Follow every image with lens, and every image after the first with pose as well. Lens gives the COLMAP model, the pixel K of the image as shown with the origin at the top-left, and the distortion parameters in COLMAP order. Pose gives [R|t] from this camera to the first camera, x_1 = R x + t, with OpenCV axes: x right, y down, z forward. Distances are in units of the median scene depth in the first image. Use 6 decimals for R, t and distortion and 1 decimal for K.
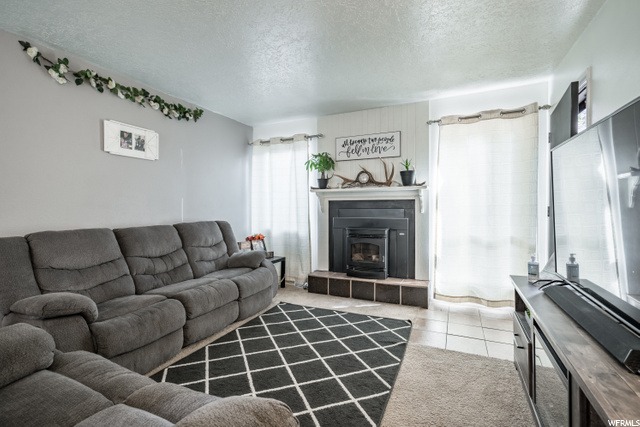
lens RADIAL K [[295.3, 0, 320.0], [0, 295.3, 213.5], [0, 0, 1]] dist [-0.001170, -0.000065]
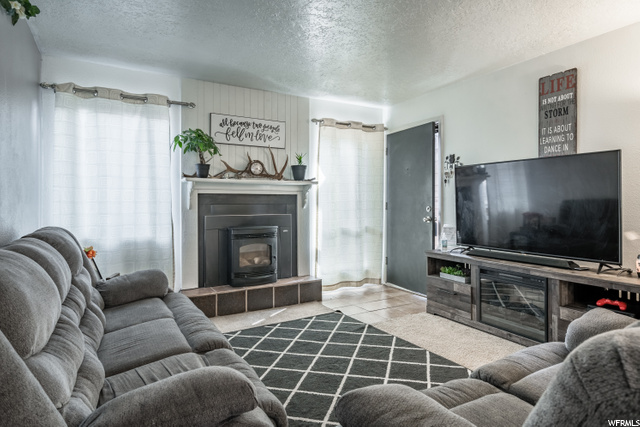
lens RADIAL K [[364.6, 0, 319.9], [0, 364.6, 208.5], [0, 0, 1]] dist [-0.001894, -0.000482]
pose [[0.566720, -0.005626, 0.823891, -0.626662], [0.019751, 0.999782, -0.006759, 0.007816], [-0.823674, 0.020103, 0.566708, 0.250340]]
